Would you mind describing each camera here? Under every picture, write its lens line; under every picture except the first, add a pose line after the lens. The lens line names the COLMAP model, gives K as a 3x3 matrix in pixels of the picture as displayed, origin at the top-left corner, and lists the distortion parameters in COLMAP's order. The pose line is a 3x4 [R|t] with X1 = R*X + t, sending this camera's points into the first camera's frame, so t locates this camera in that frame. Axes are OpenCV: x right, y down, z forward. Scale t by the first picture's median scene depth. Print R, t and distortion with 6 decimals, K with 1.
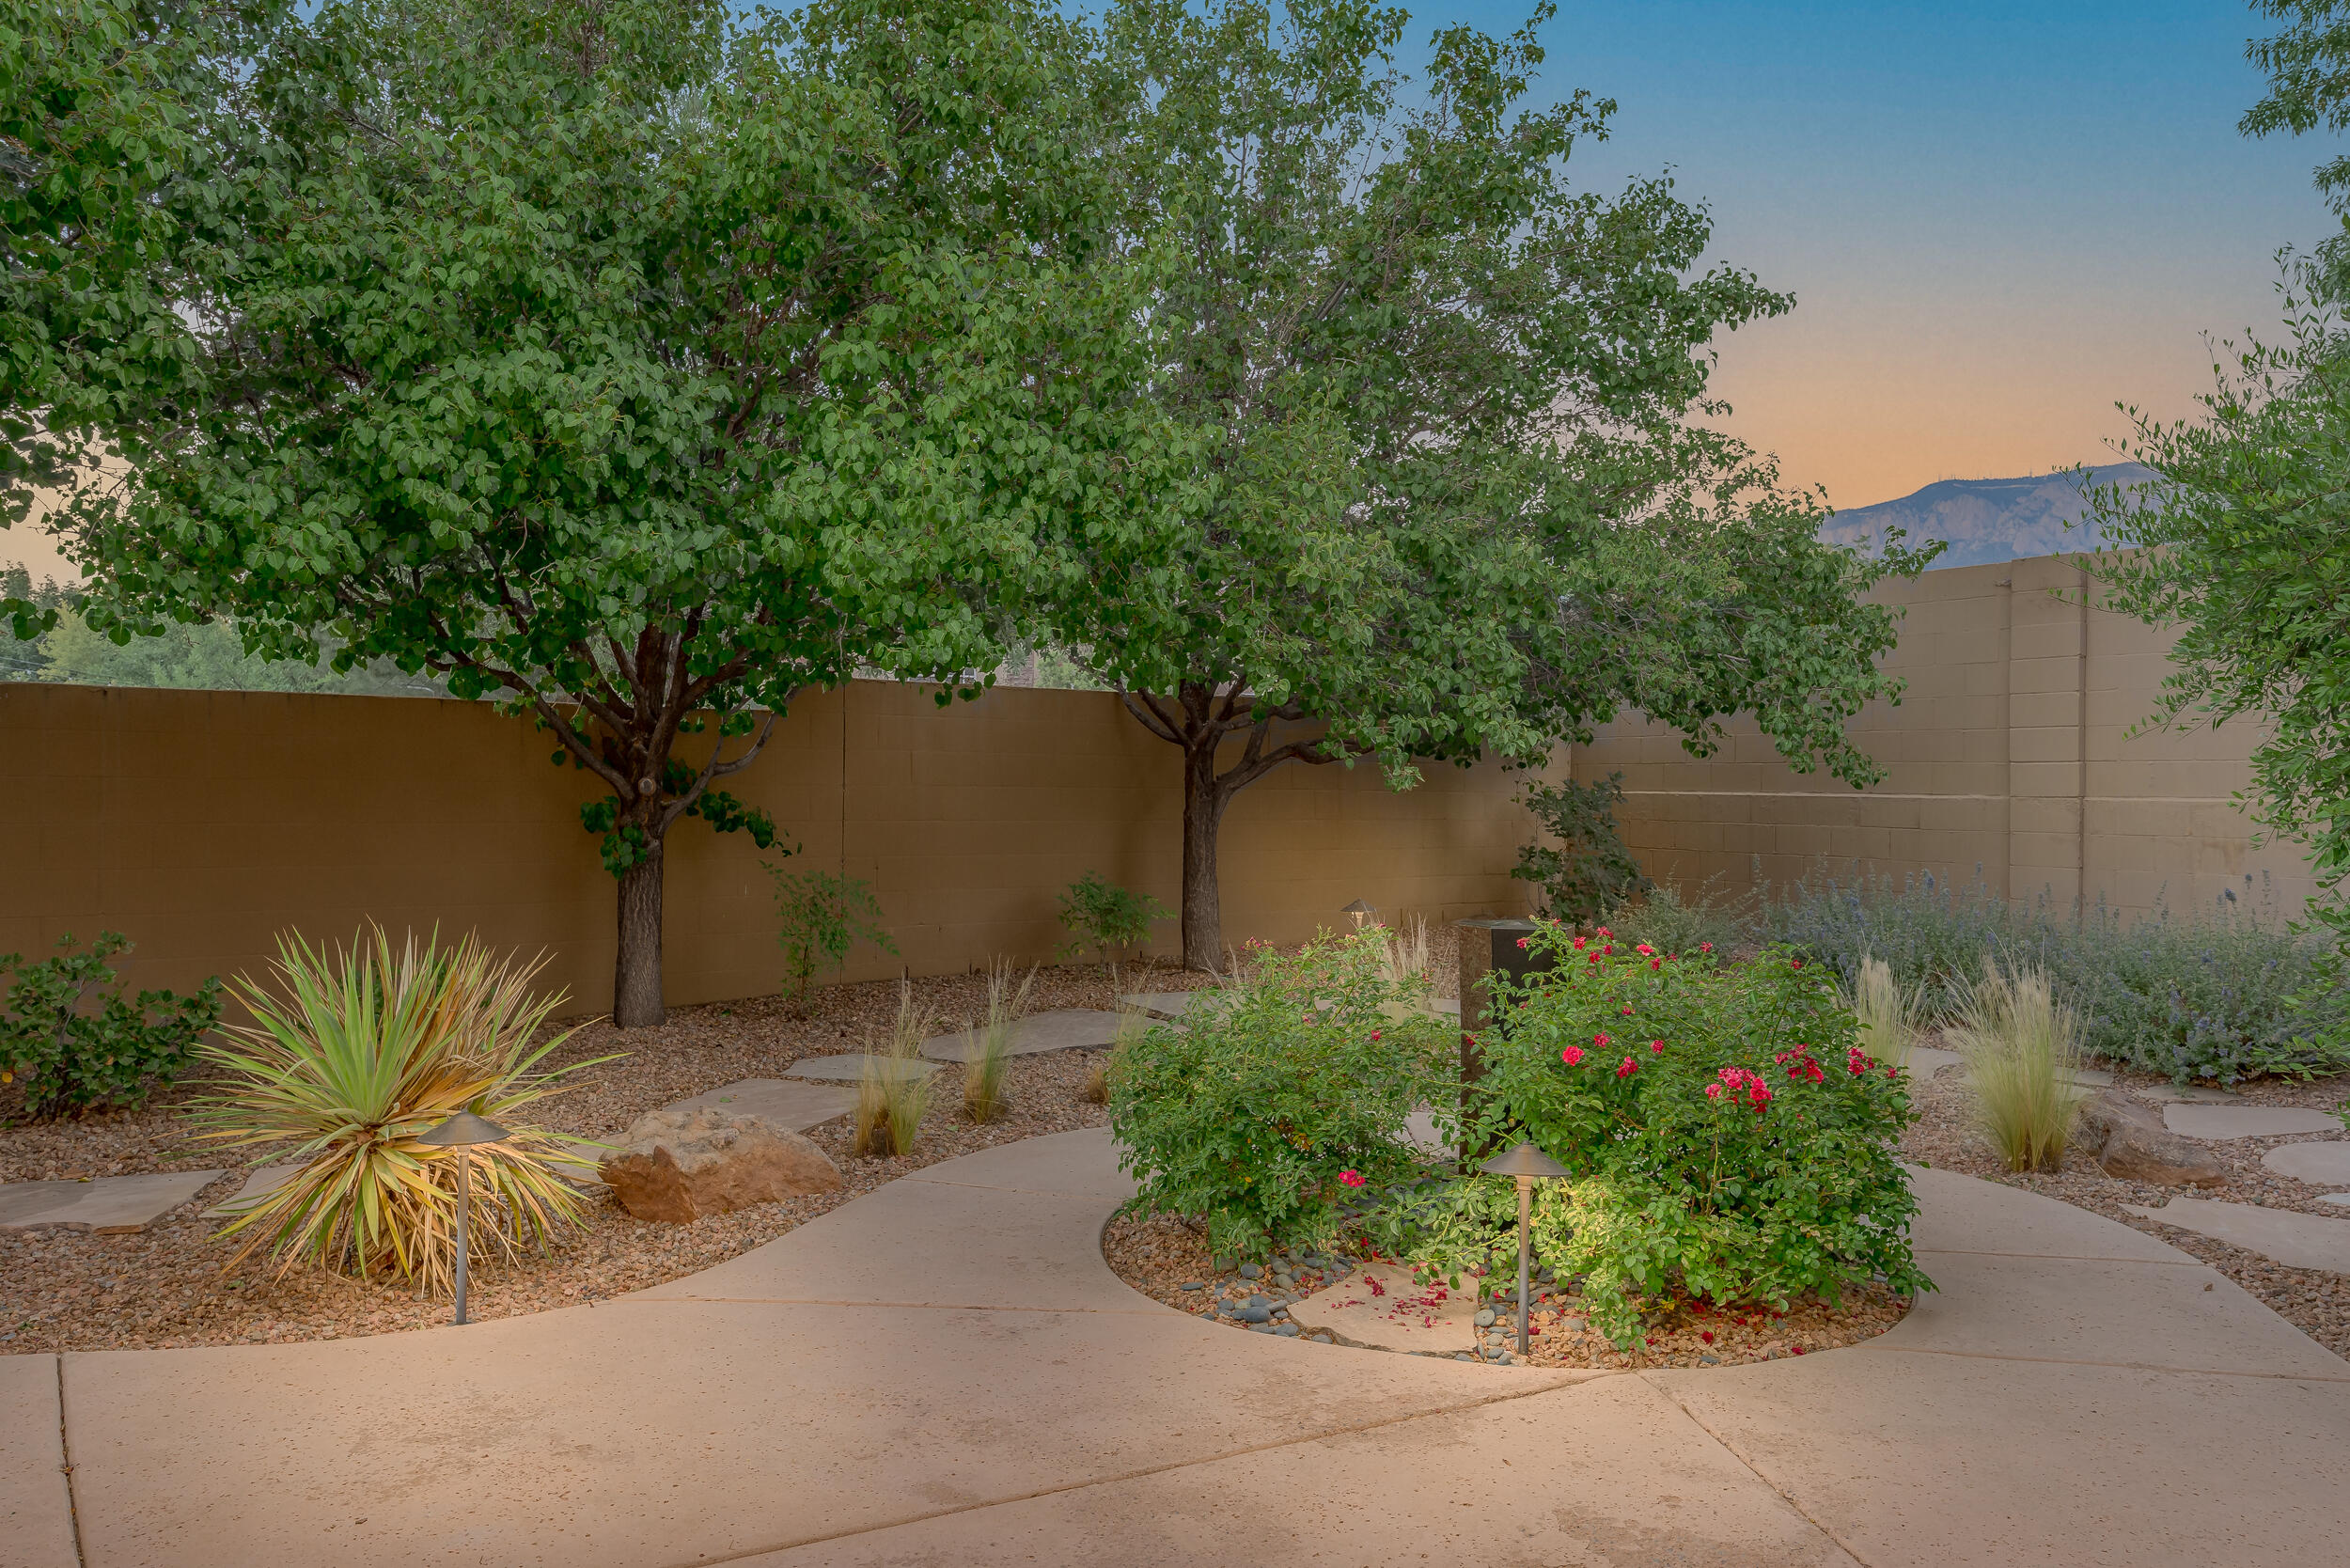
lens RADIAL K [[1709.5, 0, 1164.3], [0, 1709.5, 774.9], [0, 0, 1]] dist [0.025619, -0.034625]
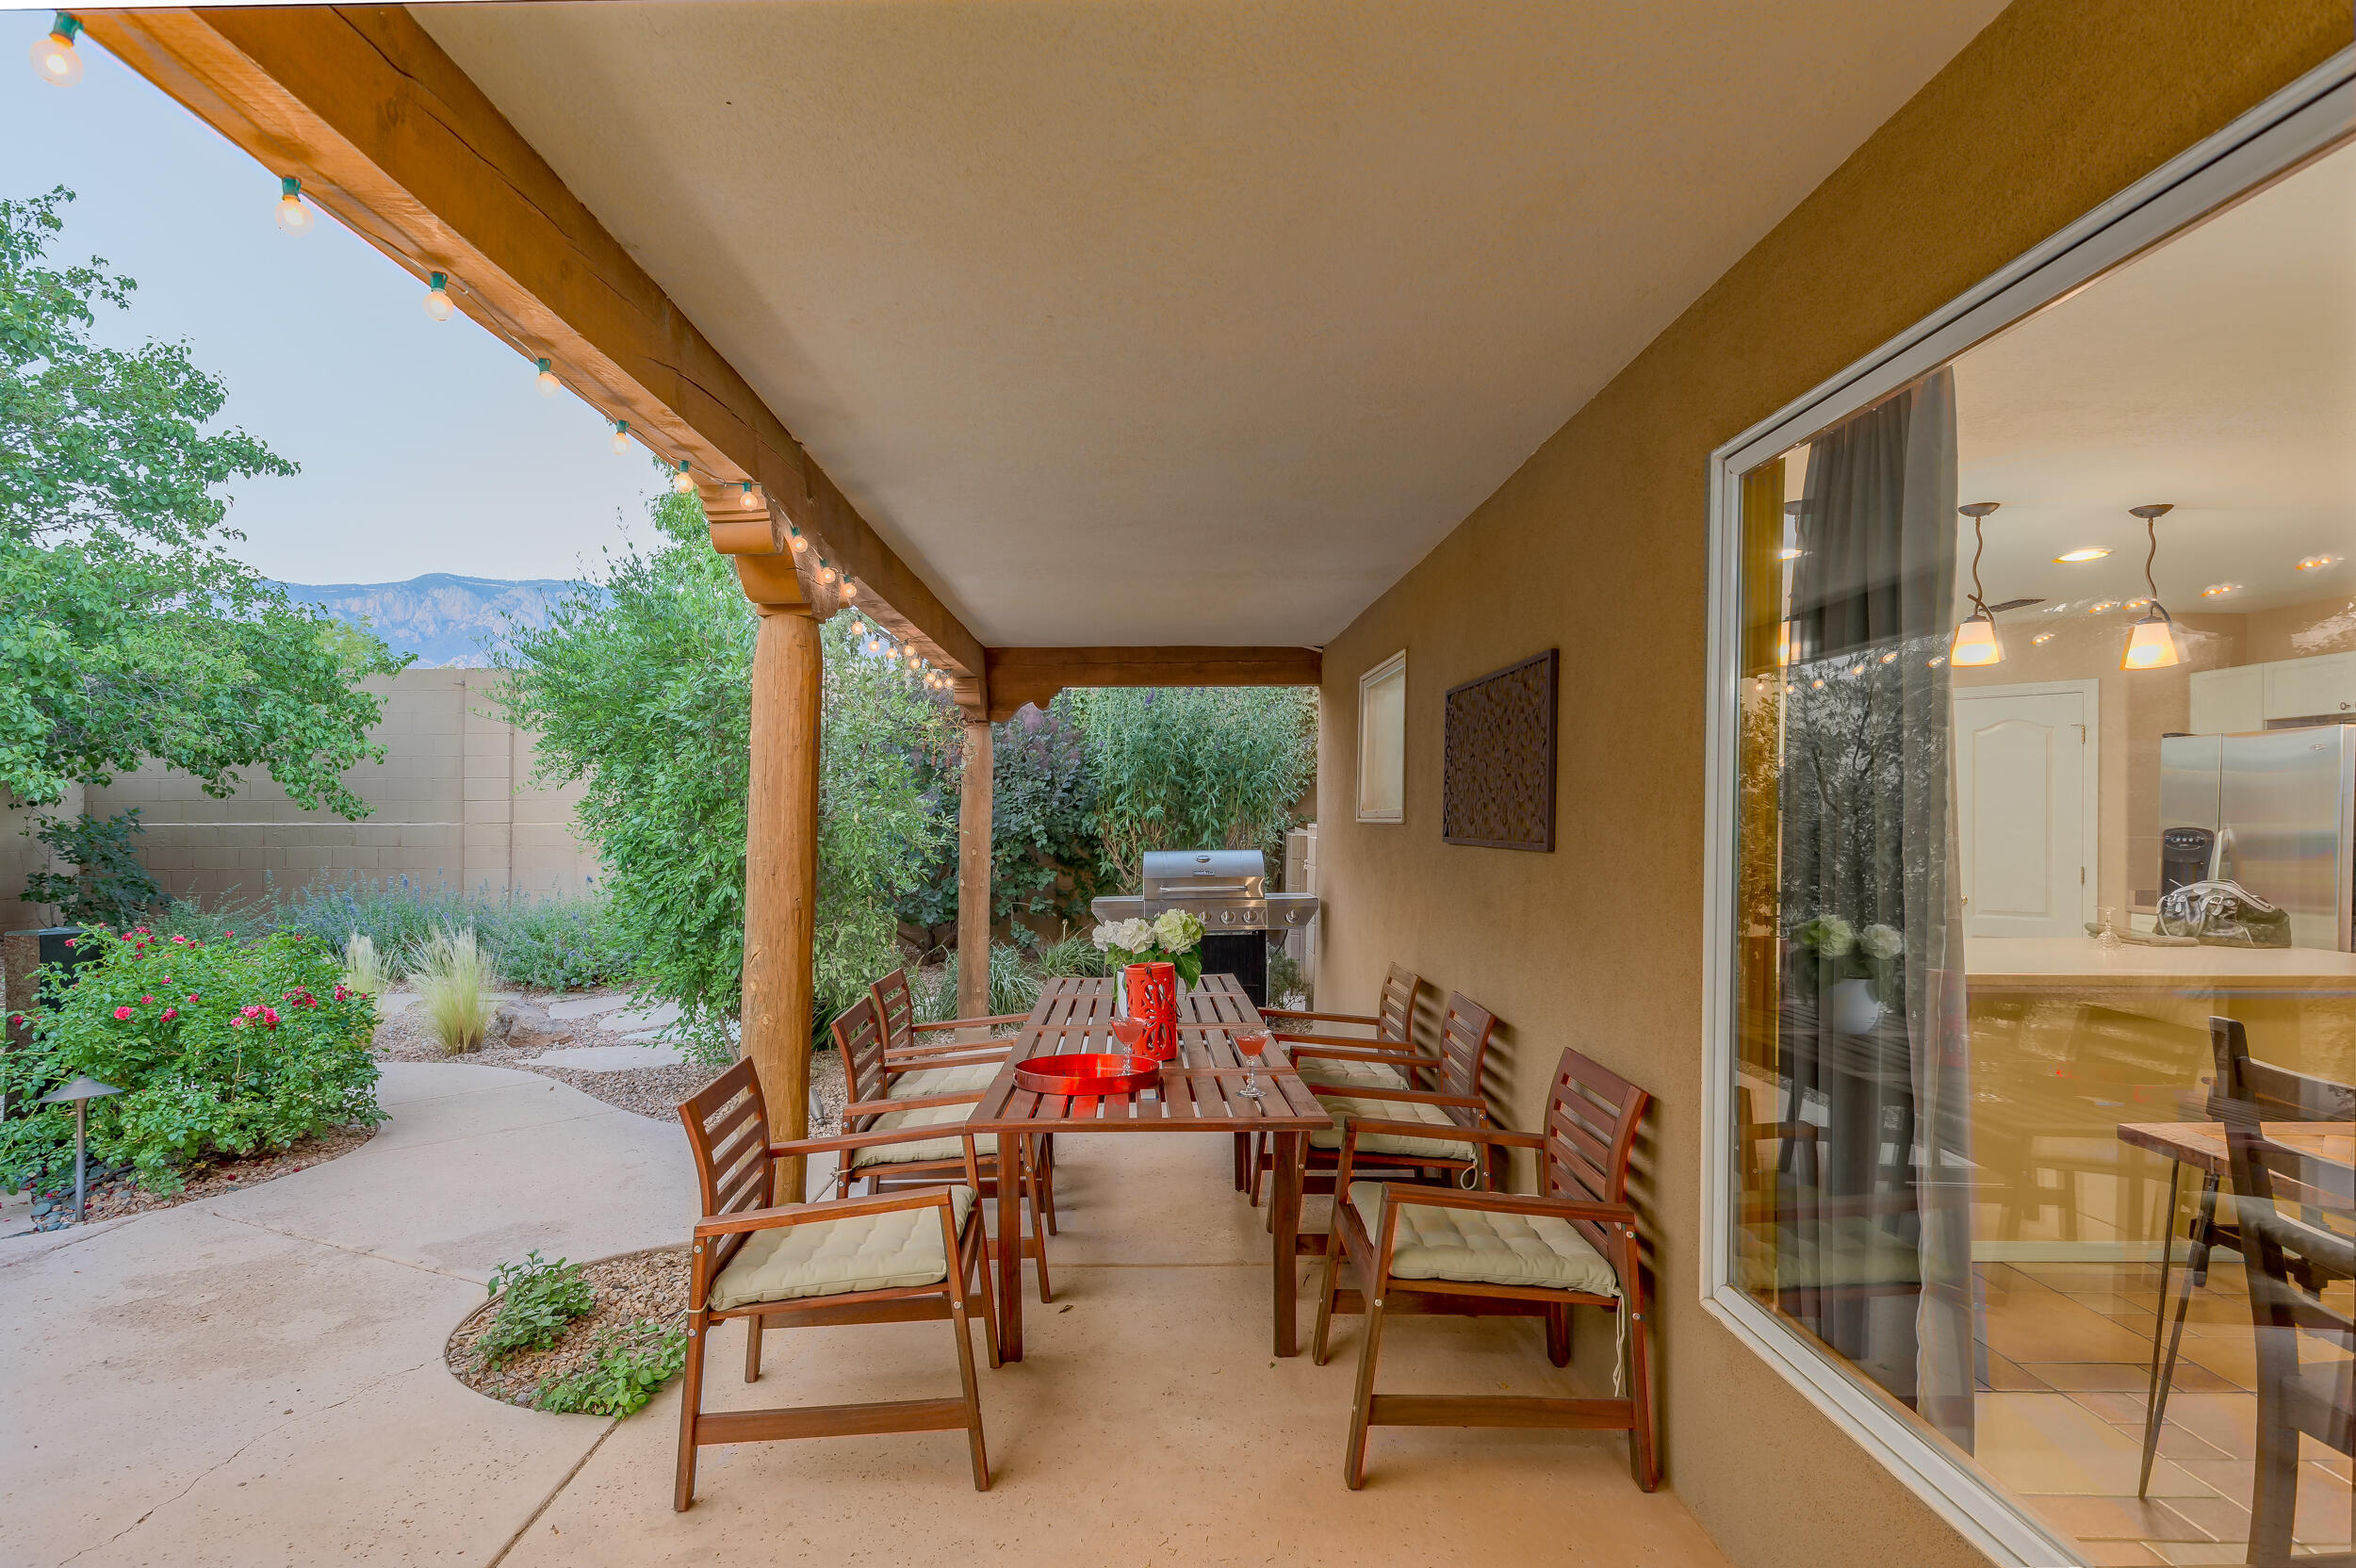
lens RADIAL K [[1289.6, 0, 1179.8], [0, 1289.6, 786.4], [0, 0, 1]] dist [0.025768, -0.006130]
pose [[0.587594, 0.002627, 0.809152, -0.070658], [0.005183, 0.999962, -0.007010, -0.009205], [-0.809139, 0.008313, 0.587558, -0.202449]]
